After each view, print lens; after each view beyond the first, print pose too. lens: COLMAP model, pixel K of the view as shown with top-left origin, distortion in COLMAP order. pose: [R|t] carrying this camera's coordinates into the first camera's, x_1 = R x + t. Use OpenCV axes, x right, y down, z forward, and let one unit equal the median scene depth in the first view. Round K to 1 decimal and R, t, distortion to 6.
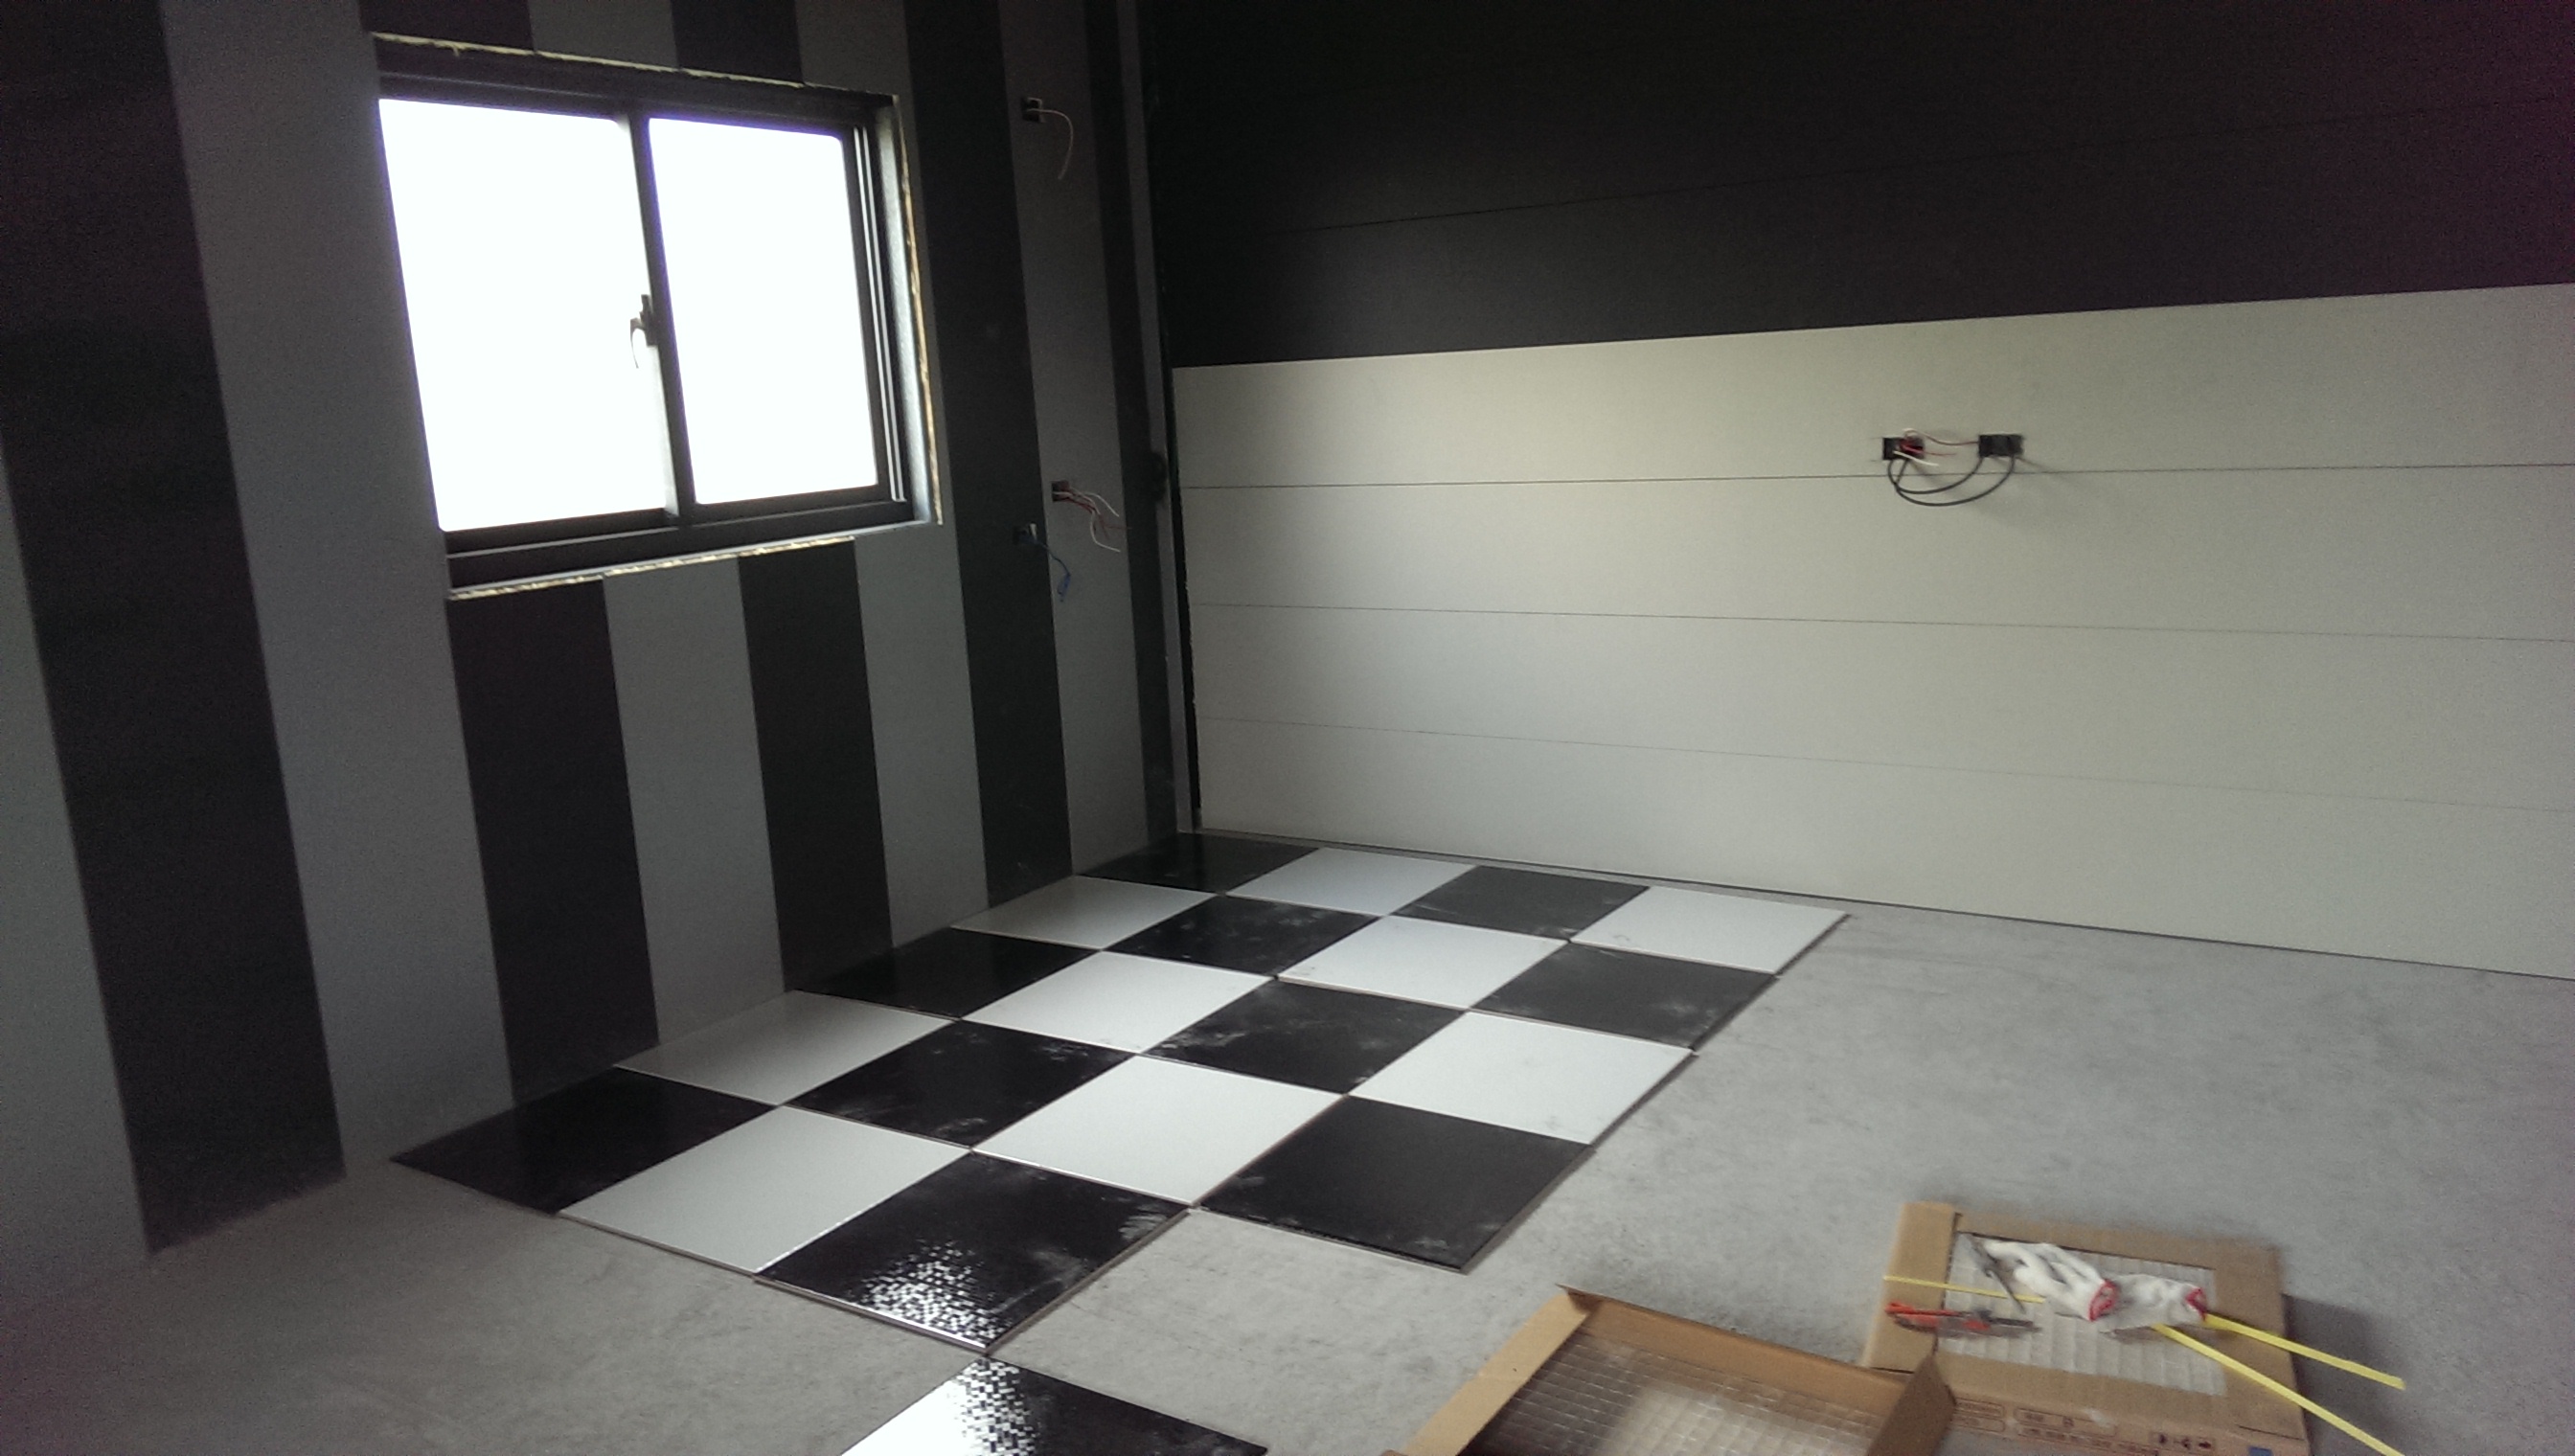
lens RADIAL K [[1835.5, 0, 1287.5], [0, 1835.5, 728.0], [0, 0, 1]] dist [0.006881, -0.003714]
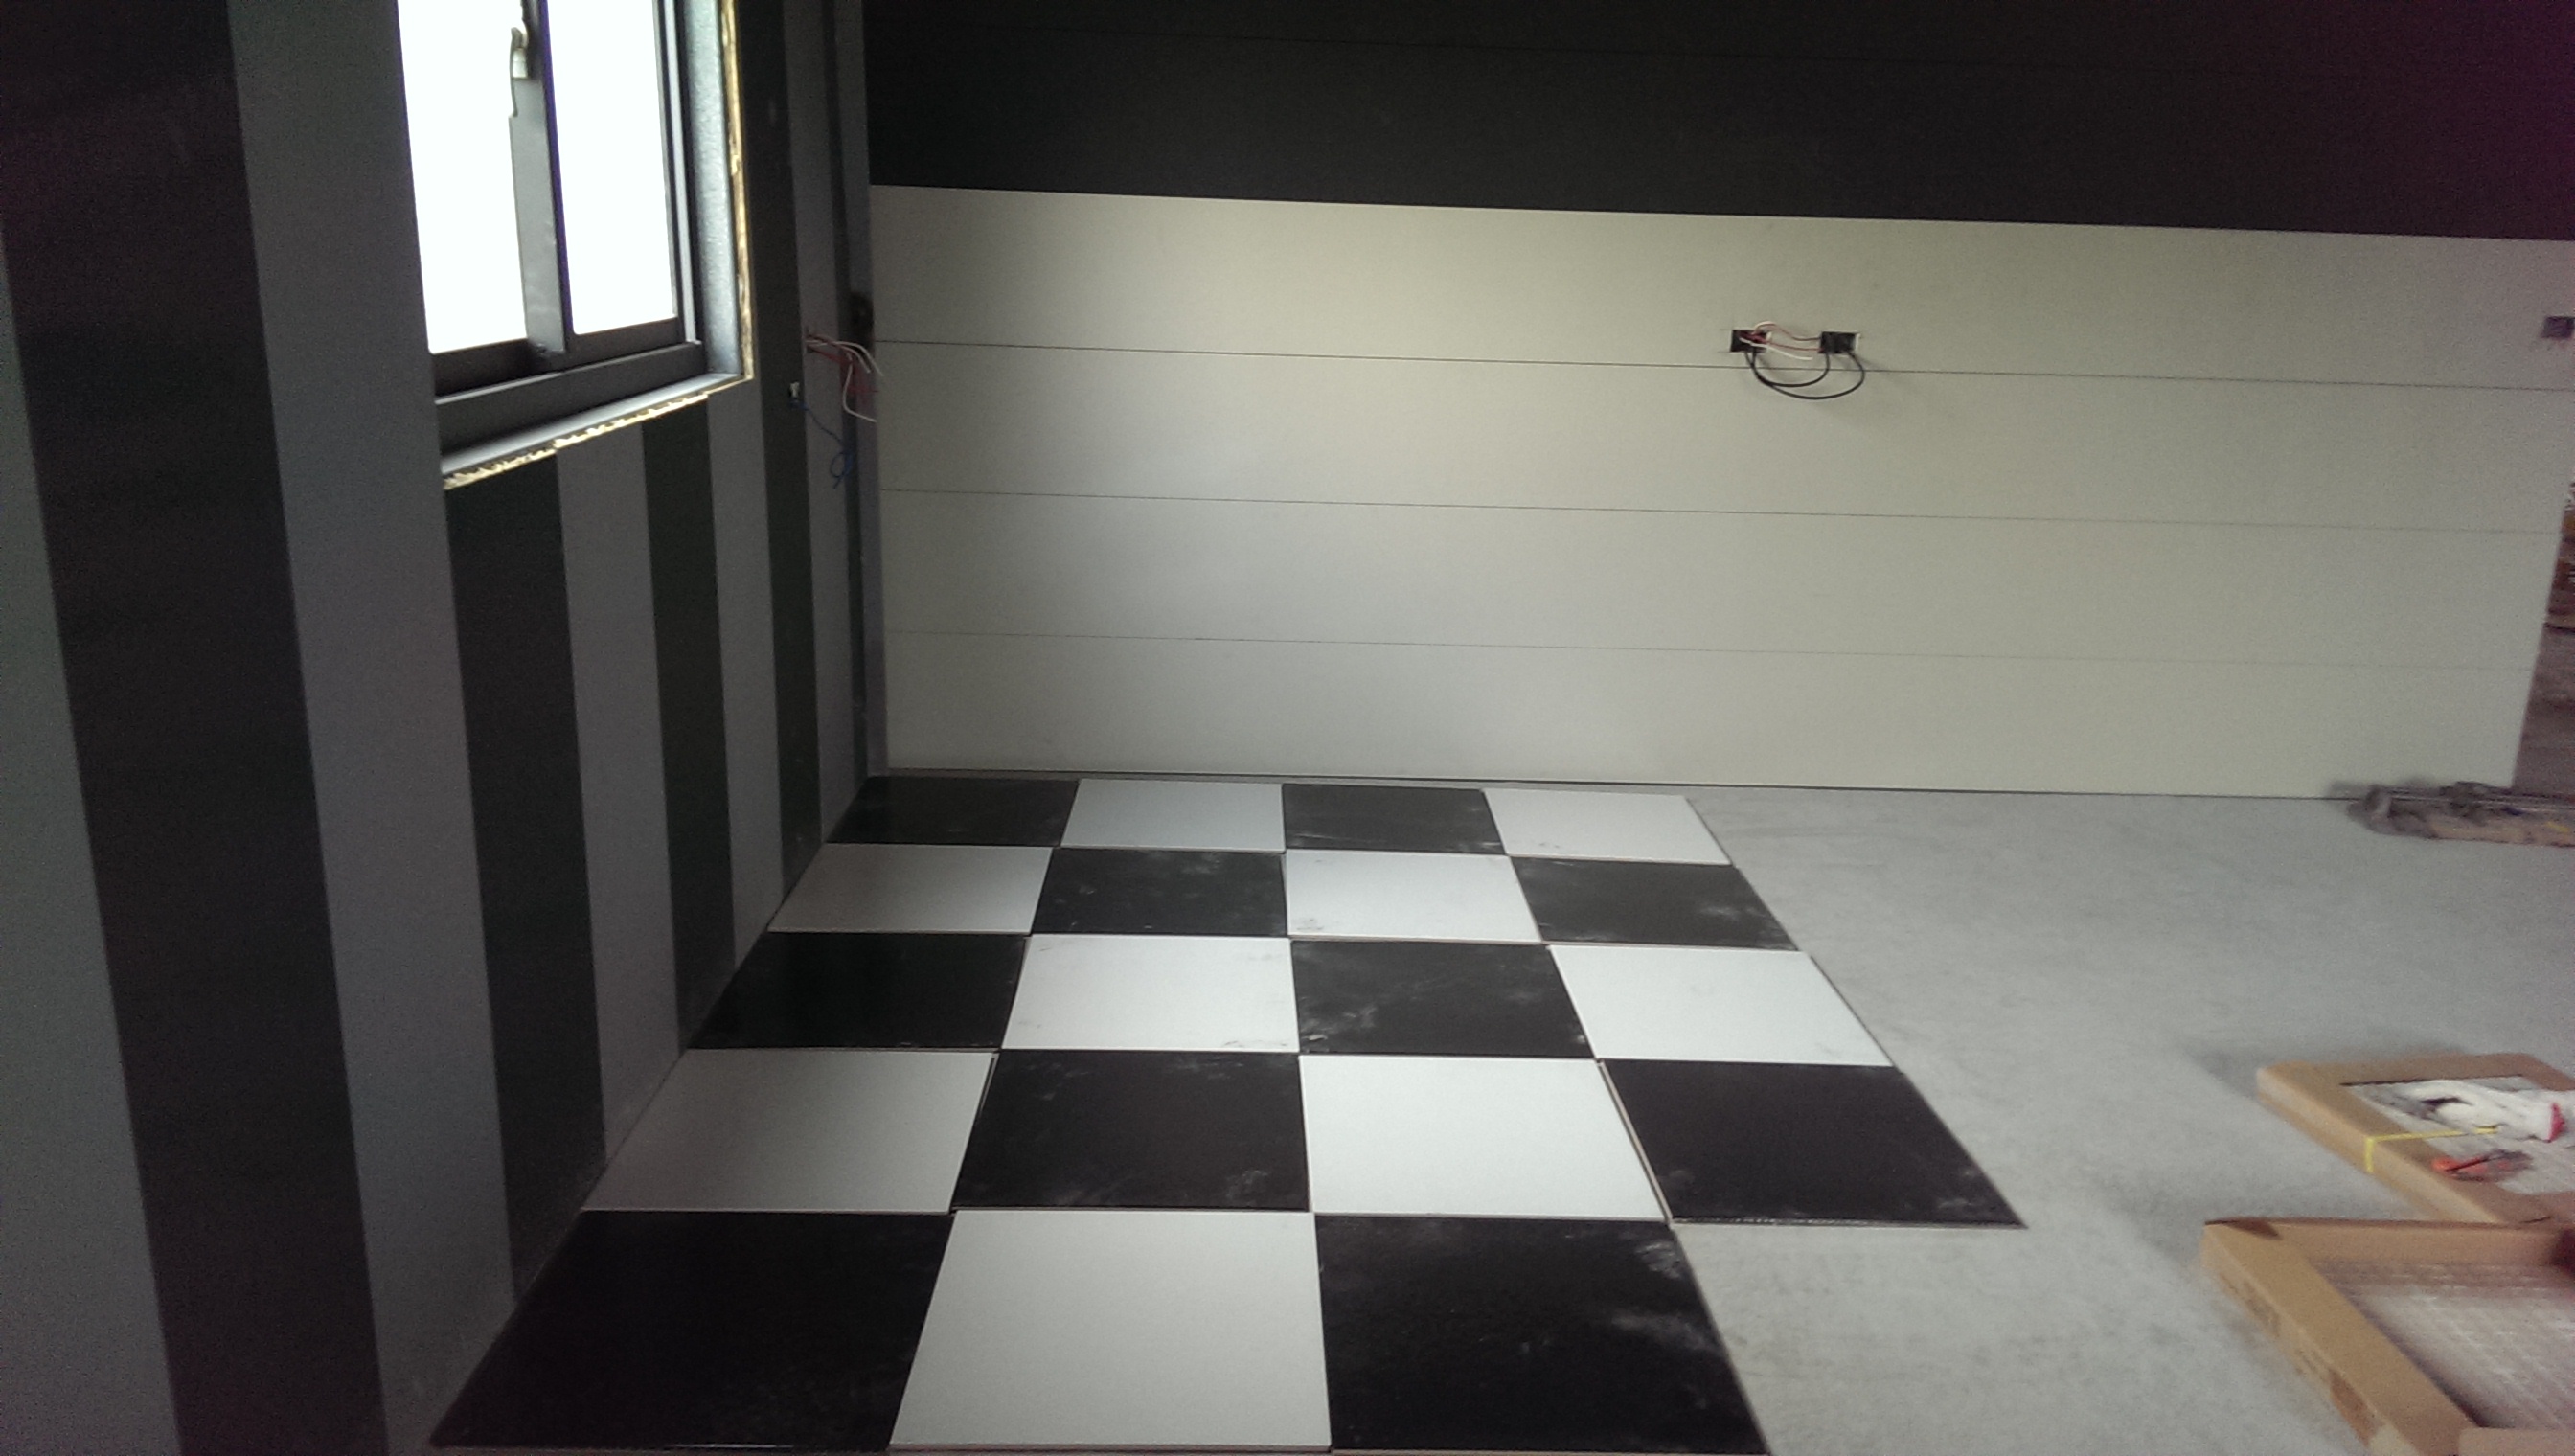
lens RADIAL K [[1835.5, 0, 1287.5], [0, 1835.5, 728.0], [0, 0, 1]] dist [0.006881, -0.003714]
pose [[0.814878, -0.070900, 0.575280, -0.476138], [0.032362, 0.996508, 0.076974, -0.024732], [-0.578729, -0.044108, 0.814327, 0.307536]]
